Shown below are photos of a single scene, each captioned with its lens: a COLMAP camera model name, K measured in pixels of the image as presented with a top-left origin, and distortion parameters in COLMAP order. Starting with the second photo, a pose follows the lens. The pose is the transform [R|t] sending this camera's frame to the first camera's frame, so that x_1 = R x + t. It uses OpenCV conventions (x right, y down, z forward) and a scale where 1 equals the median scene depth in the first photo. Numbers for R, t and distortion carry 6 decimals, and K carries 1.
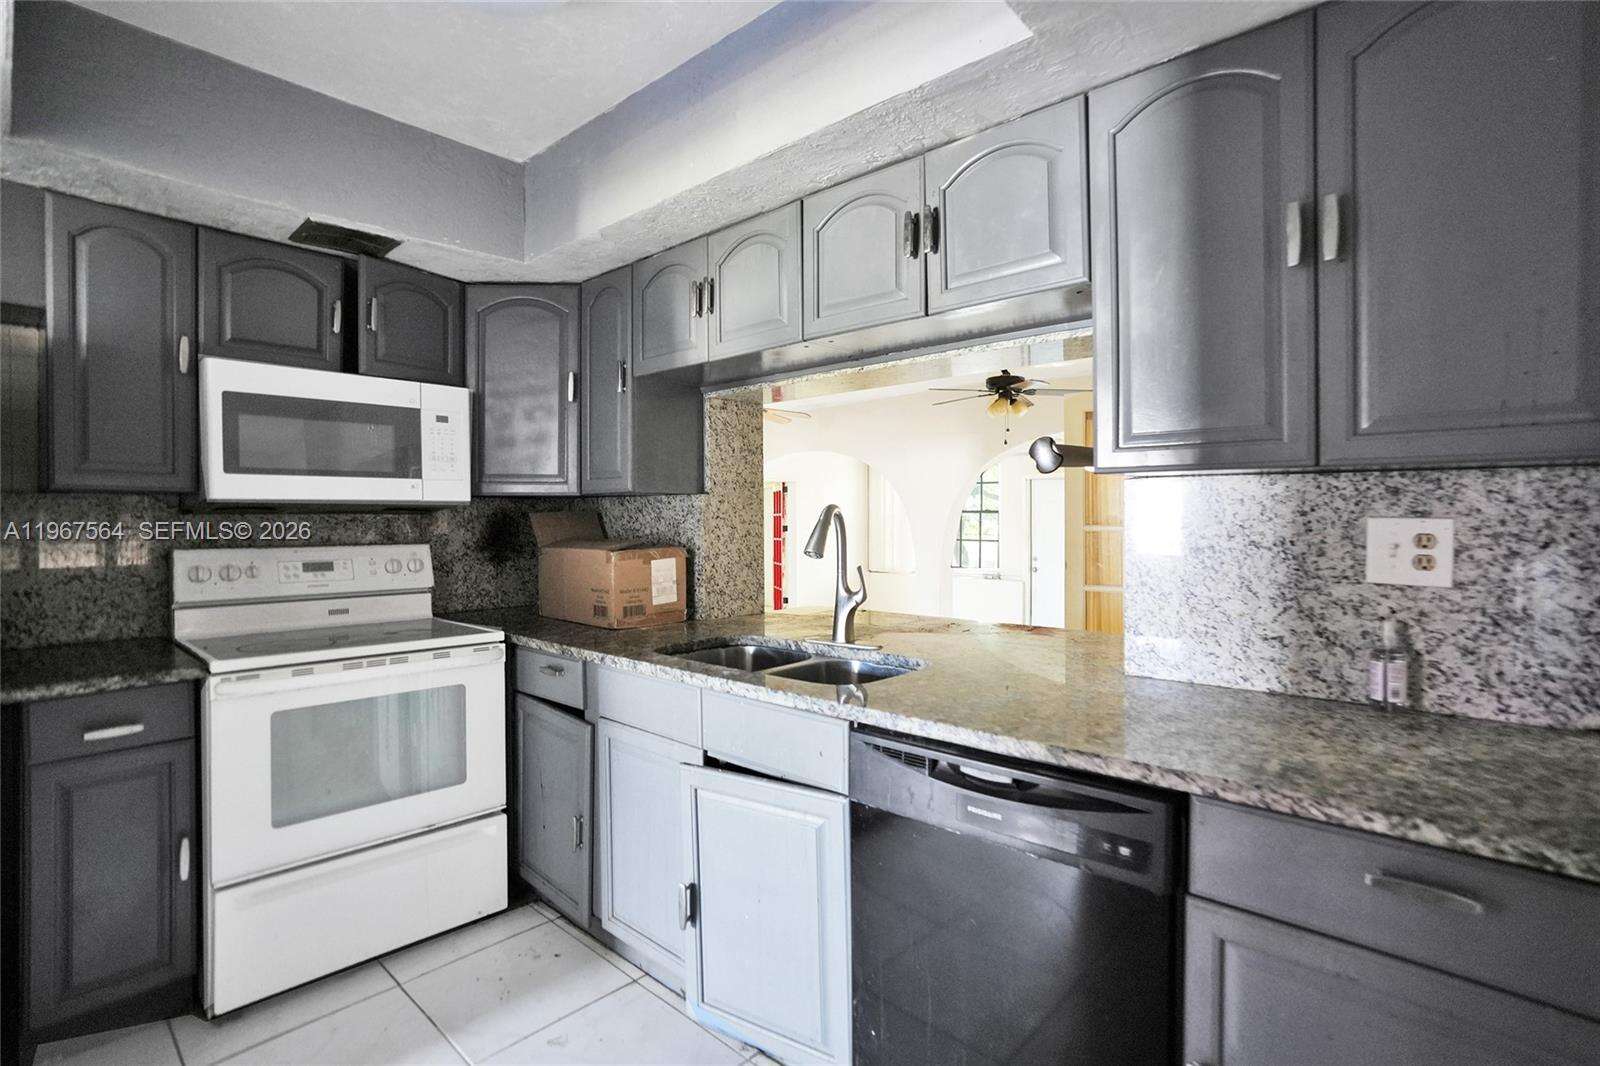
lens RADIAL K [[771.1, 0, 804.3], [0, 771.1, 532.4], [0, 0, 1]] dist [-0.059326, 0.029680]
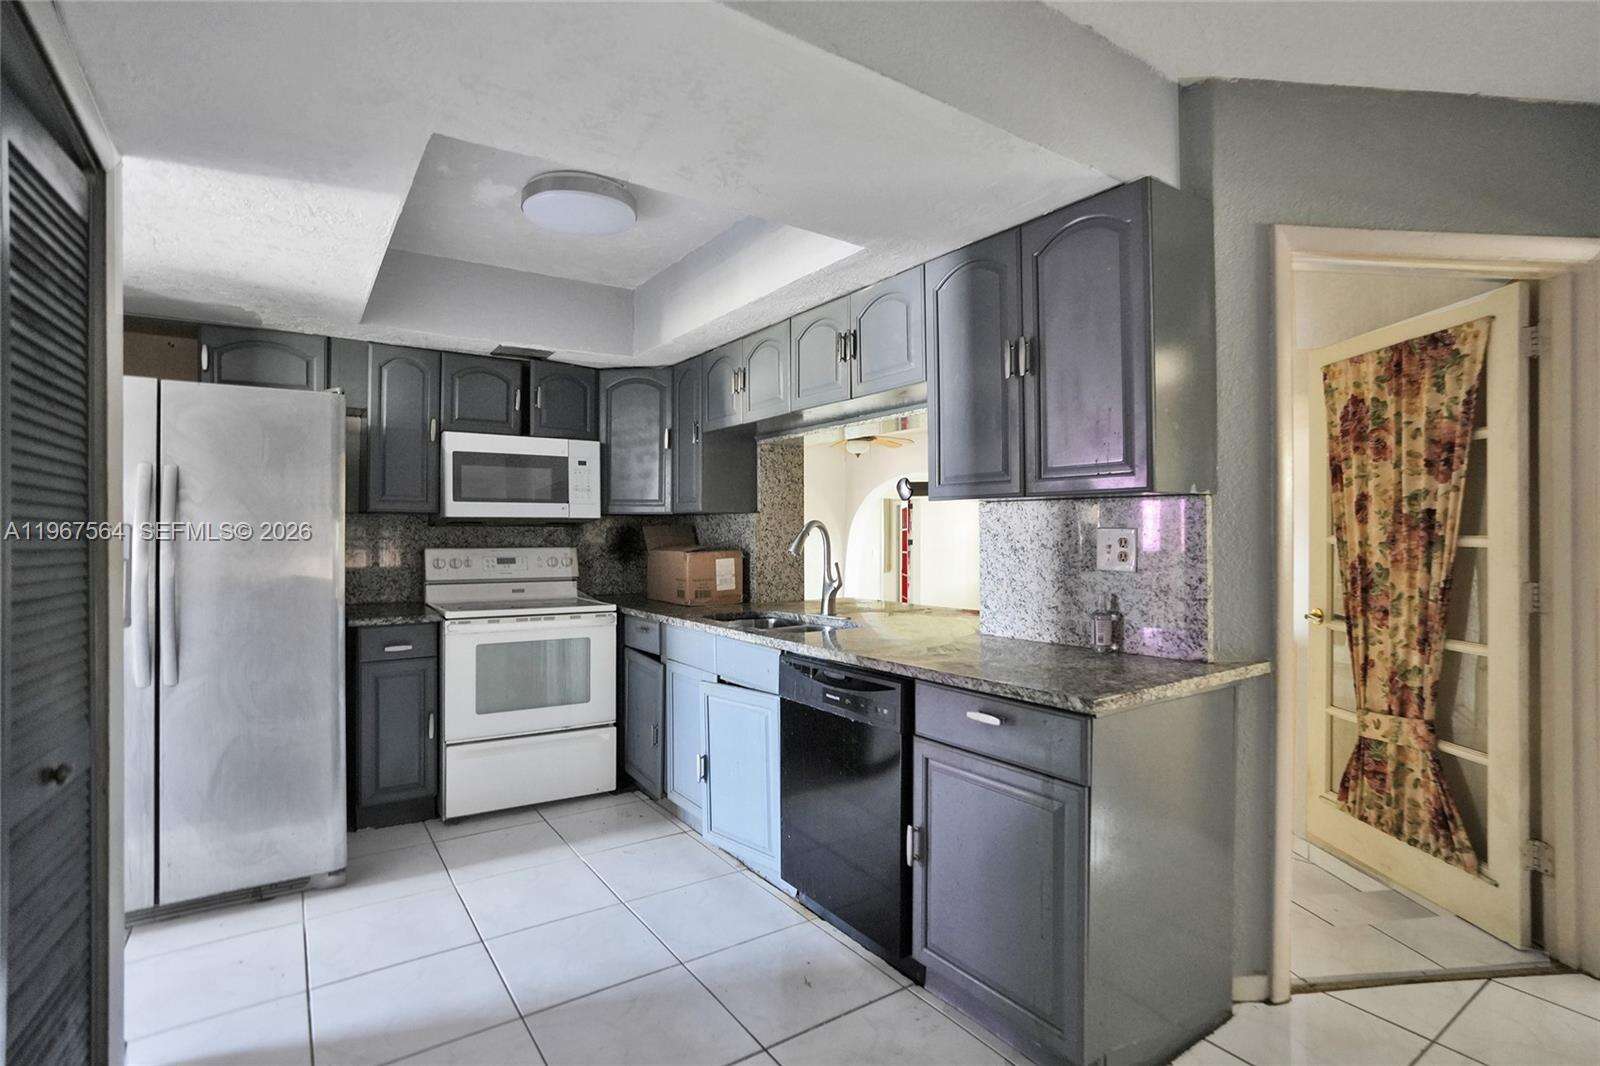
lens RADIAL K [[760.9, 0, 795.7], [0, 760.9, 537.8], [0, 0, 1]] dist [-0.074139, 0.029197]
pose [[0.974500, 0.003981, -0.224350, 0.317222], [-0.006939, 0.999899, -0.012401, 0.015364], [0.224278, 0.013641, 0.974430, -0.417525]]
